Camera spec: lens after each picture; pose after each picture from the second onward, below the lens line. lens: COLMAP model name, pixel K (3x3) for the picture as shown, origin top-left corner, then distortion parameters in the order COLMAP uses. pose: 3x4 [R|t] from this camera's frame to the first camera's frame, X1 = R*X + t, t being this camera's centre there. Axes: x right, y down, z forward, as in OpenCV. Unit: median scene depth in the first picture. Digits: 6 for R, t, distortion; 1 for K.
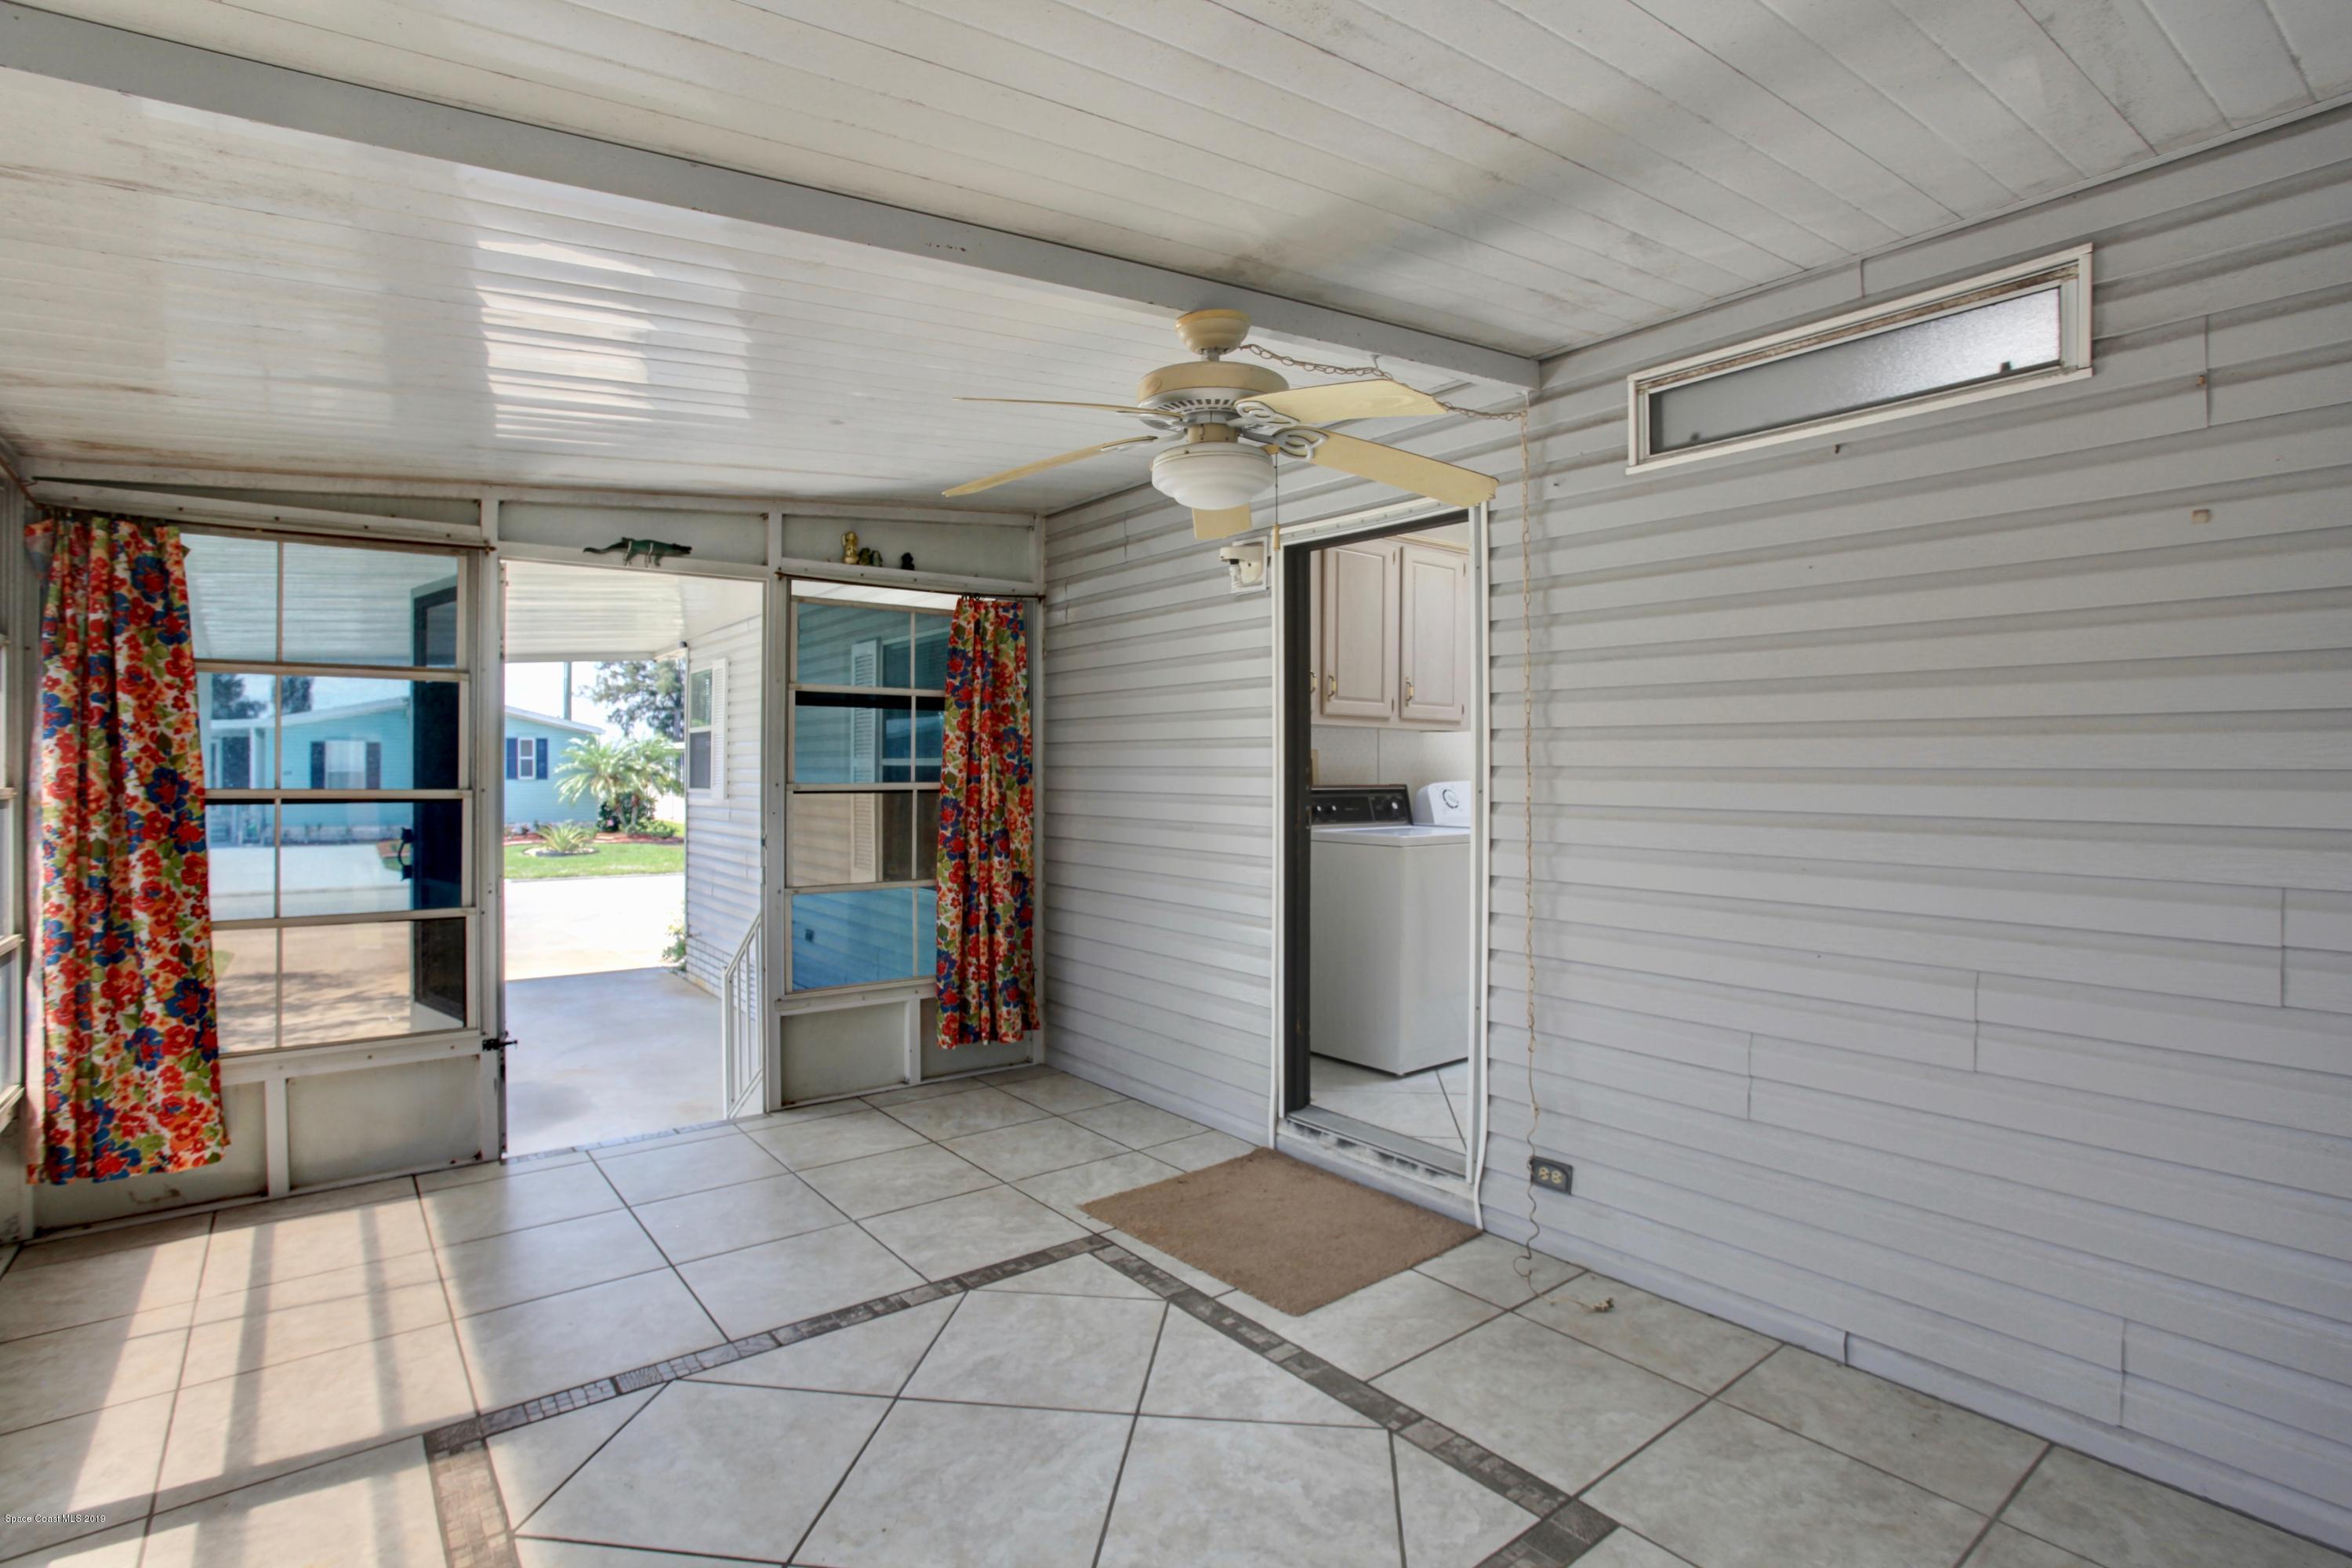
lens RADIAL K [[1151.2, 0, 1176.6], [0, 1151.2, 768.6], [0, 0, 1]] dist [-0.080675, 0.030691]
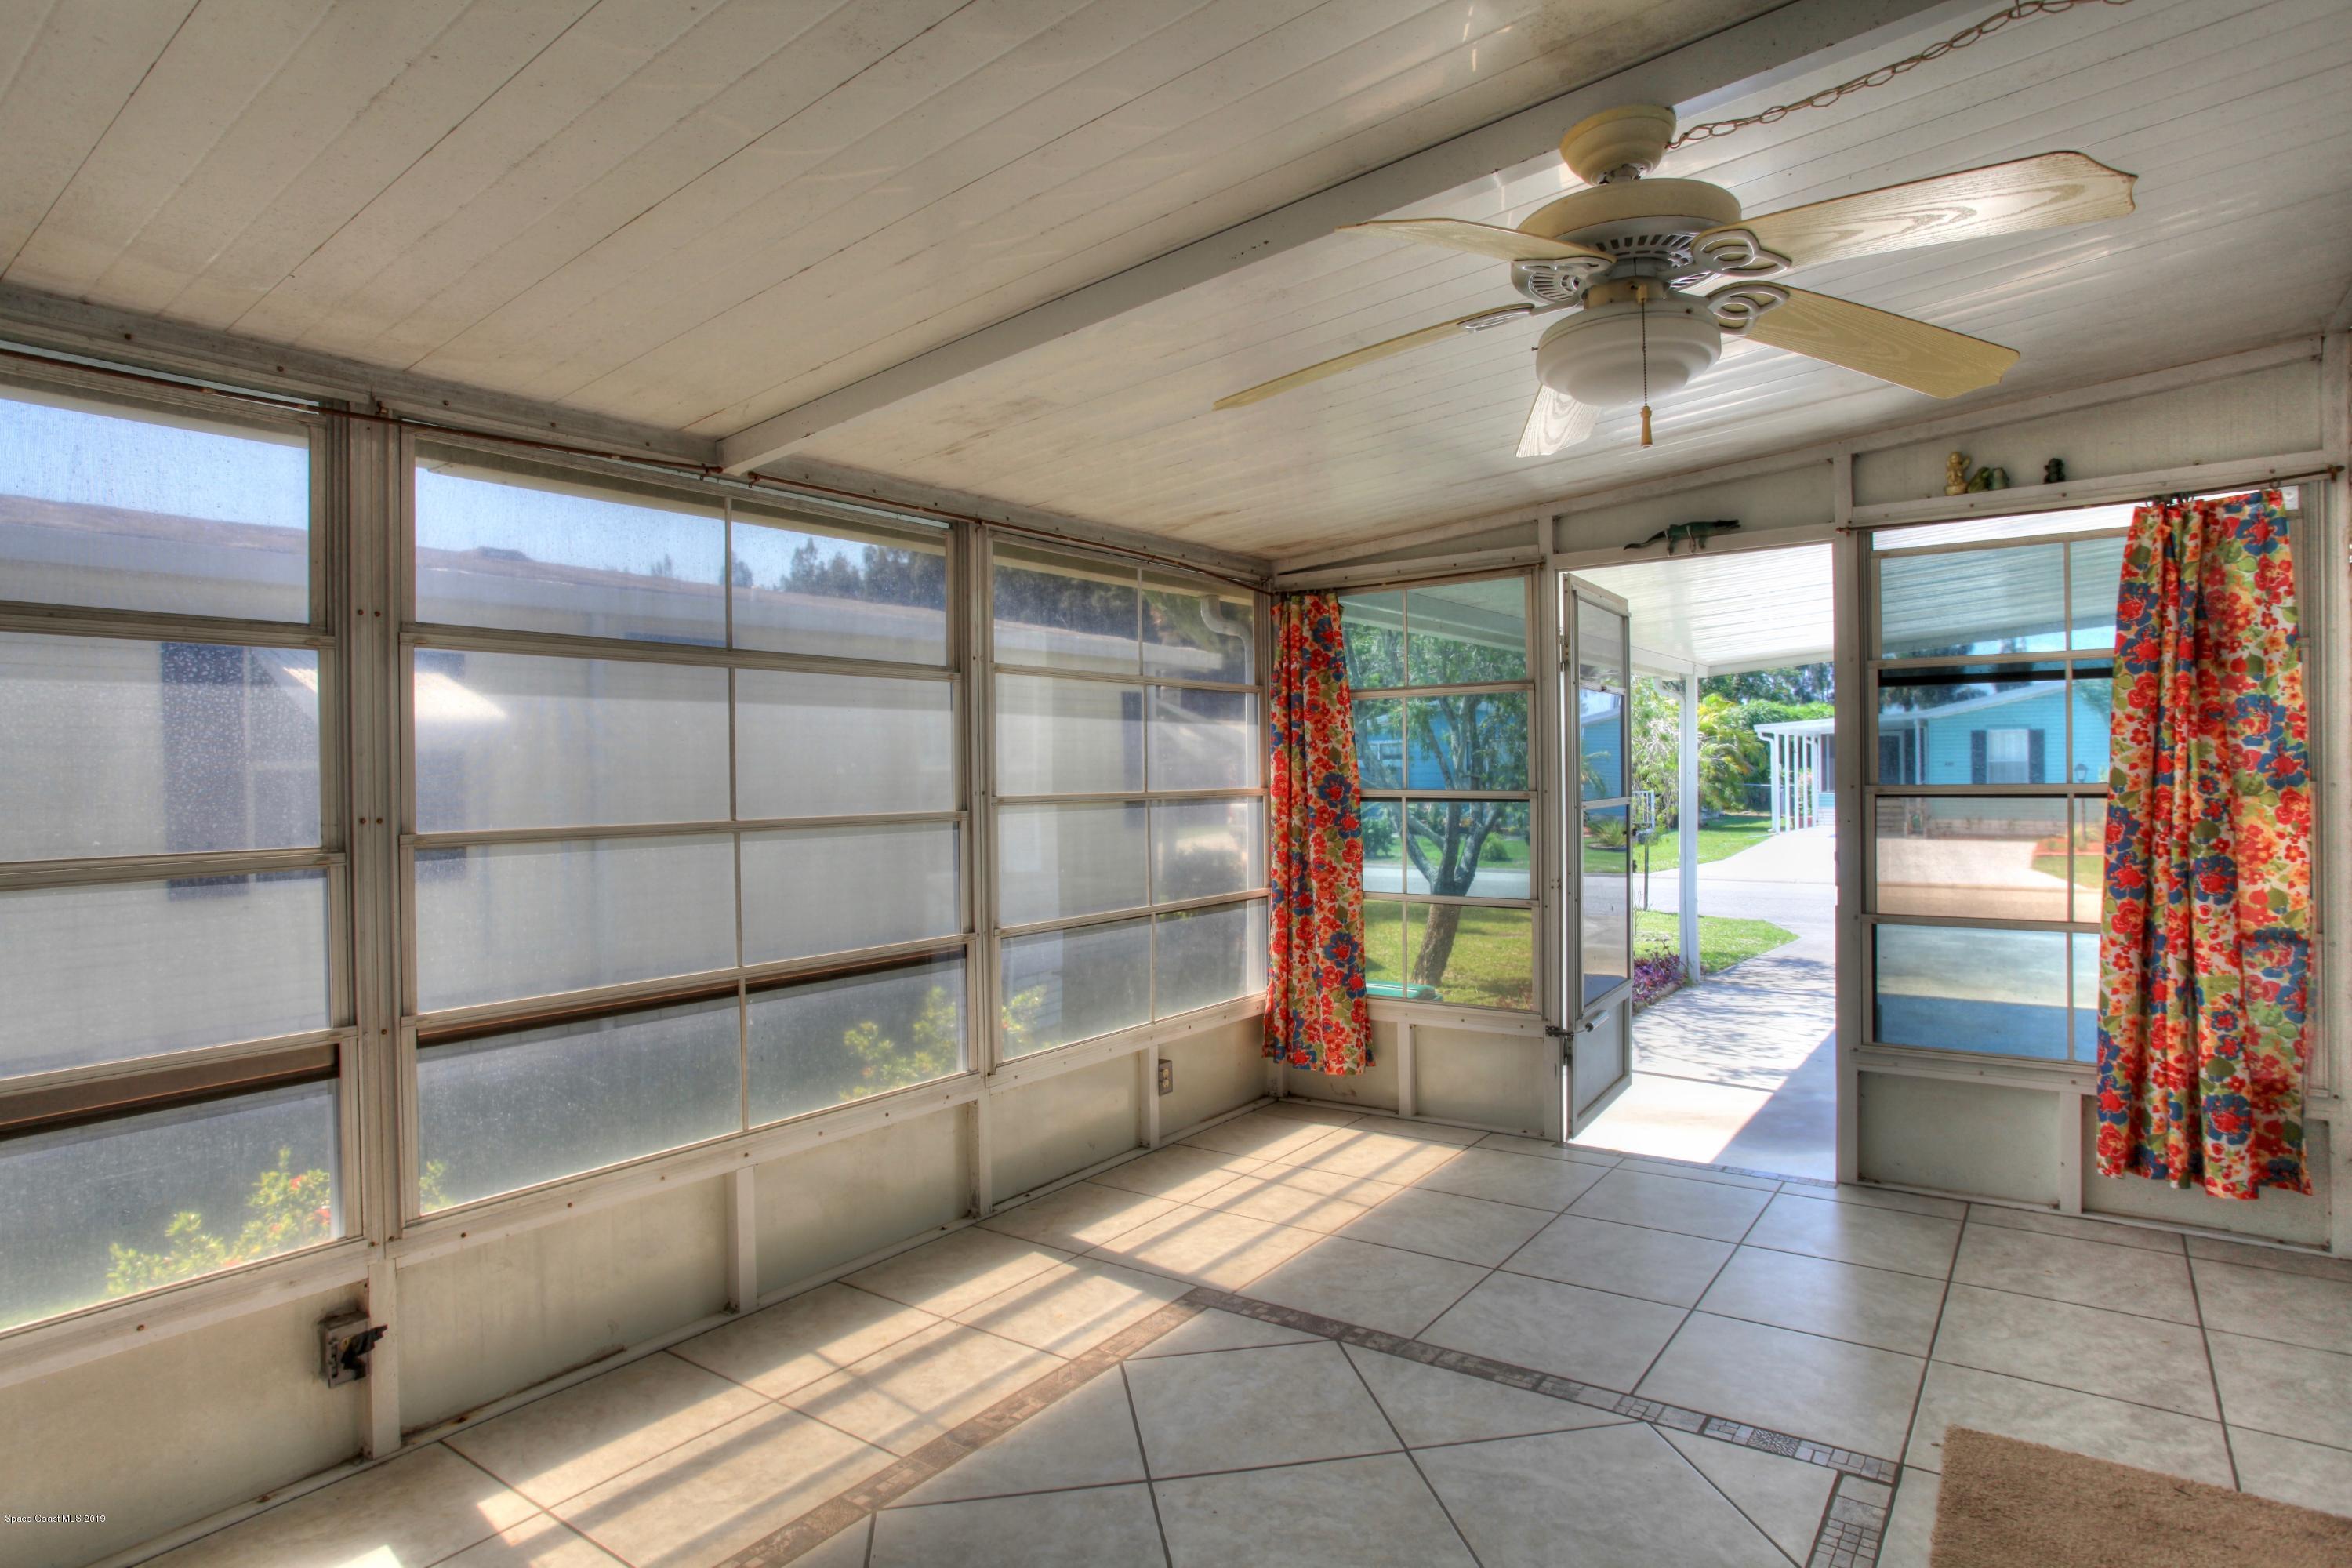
lens RADIAL K [[1263.0, 0, 1178.6], [0, 1263.0, 768.1], [0, 0, 1]] dist [-0.069789, 0.034548]
pose [[0.271331, -0.007668, -0.962455, 0.536132], [0.016445, 0.999859, -0.003330, -0.005794], [0.962346, -0.014924, 0.271419, 0.418341]]
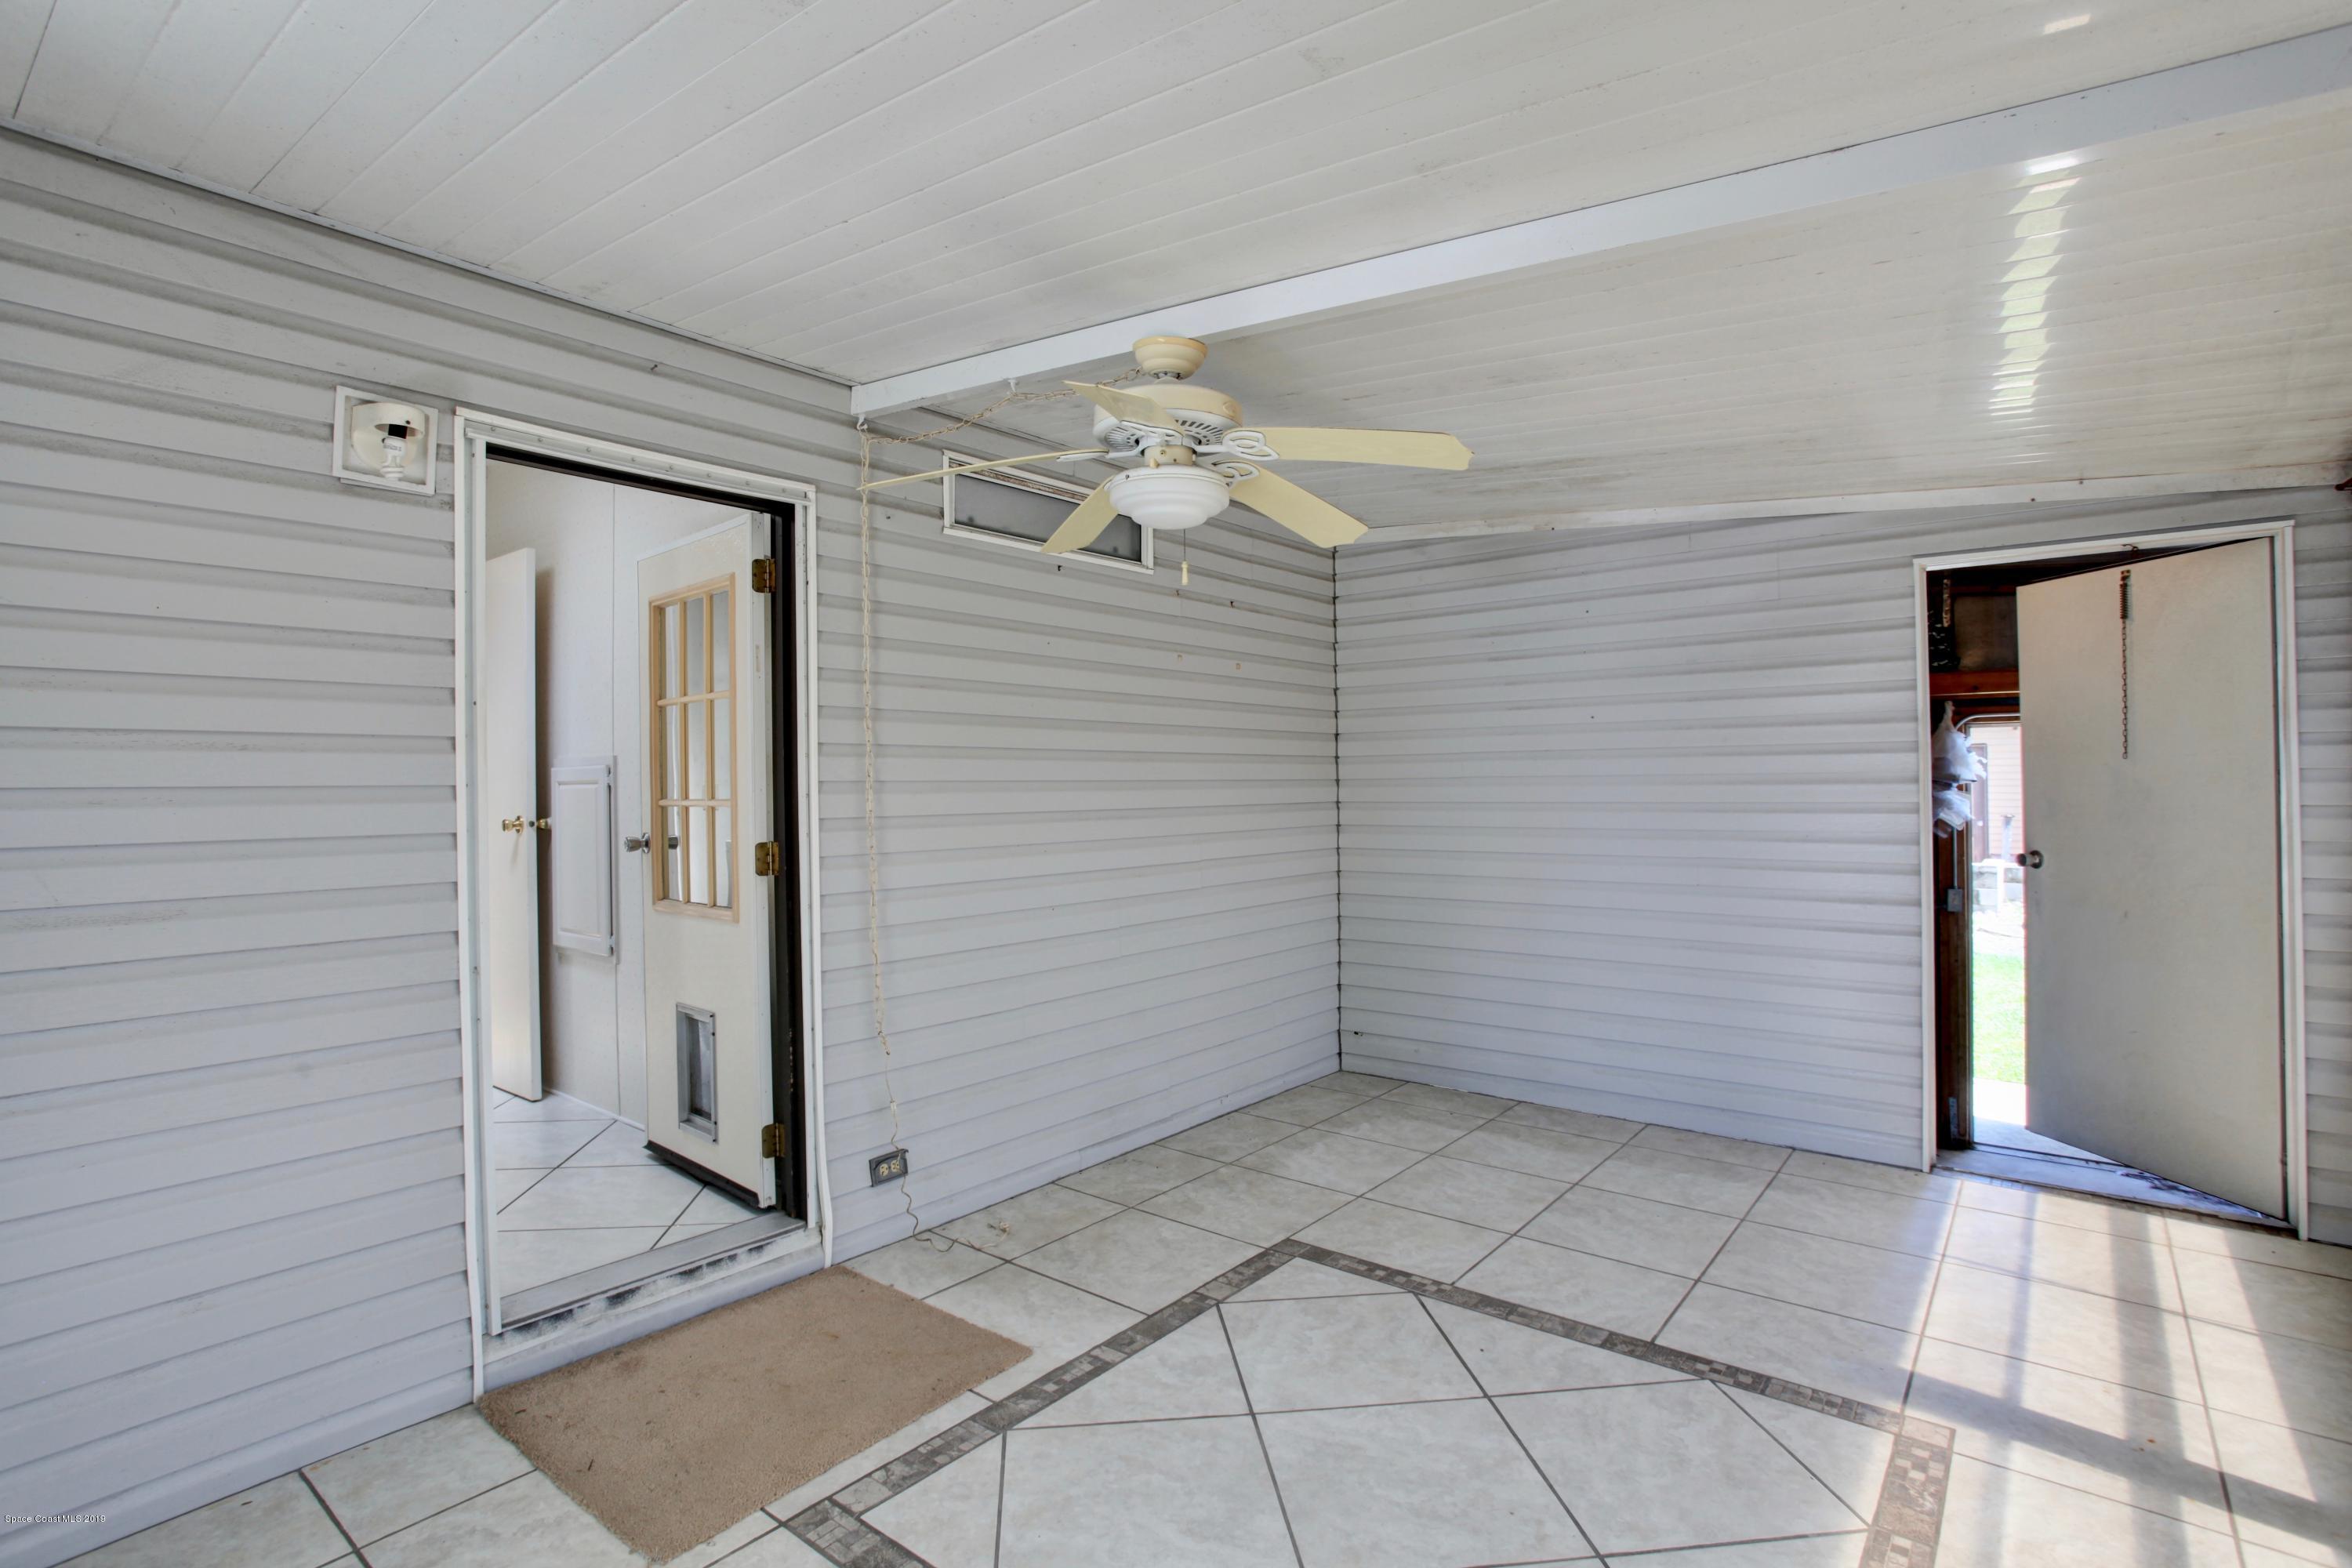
lens RADIAL K [[1163.8, 0, 1170.0], [0, 1163.8, 776.8], [0, 0, 1]] dist [-0.066596, 0.026488]
pose [[-0.233368, 0.003253, 0.972383, -0.769102], [0.009923, 0.999950, -0.000963, -0.002602], [-0.972338, 0.009425, -0.233388, 0.979857]]
